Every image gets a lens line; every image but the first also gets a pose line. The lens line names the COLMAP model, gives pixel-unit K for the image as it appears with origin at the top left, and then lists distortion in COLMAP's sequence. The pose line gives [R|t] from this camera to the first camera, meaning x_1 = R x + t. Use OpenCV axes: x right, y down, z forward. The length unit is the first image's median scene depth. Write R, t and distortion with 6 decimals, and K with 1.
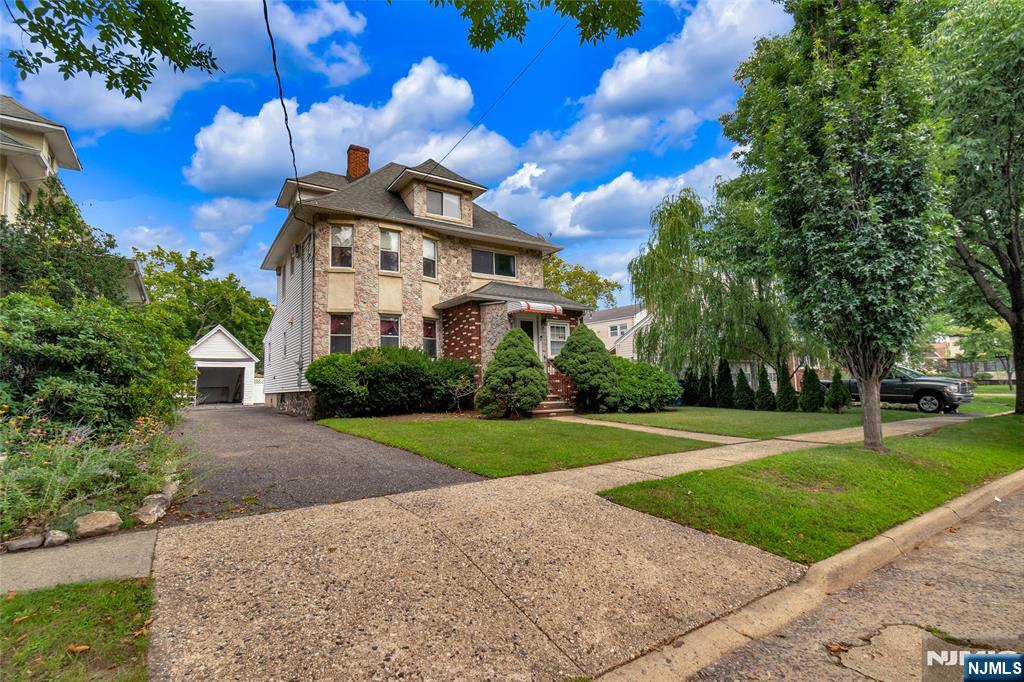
lens RADIAL K [[446.1, 0, 509.5], [0, 446.1, 359.4], [0, 0, 1]] dist [0.000190, -0.000025]
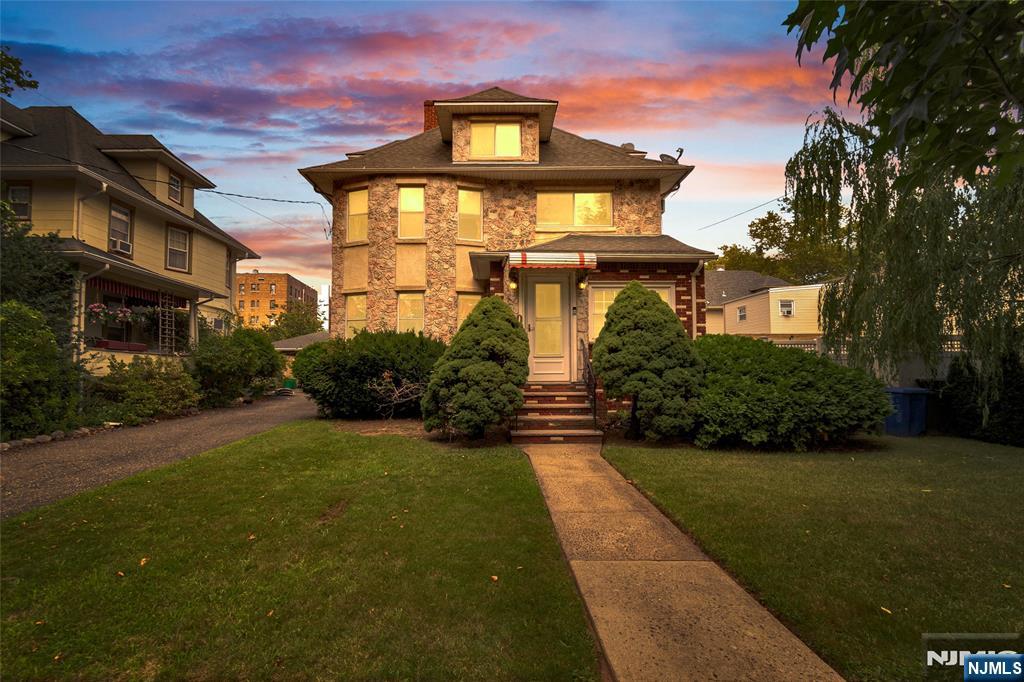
lens RADIAL K [[446.1, 0, 509.5], [0, 446.1, 359.4], [0, 0, 1]] dist [0.000190, -0.000025]
pose [[0.844123, 0.005391, -0.536122, 0.320039], [0.014398, 0.999361, 0.032720, -0.001921], [0.535956, -0.035339, 0.843506, 0.420889]]
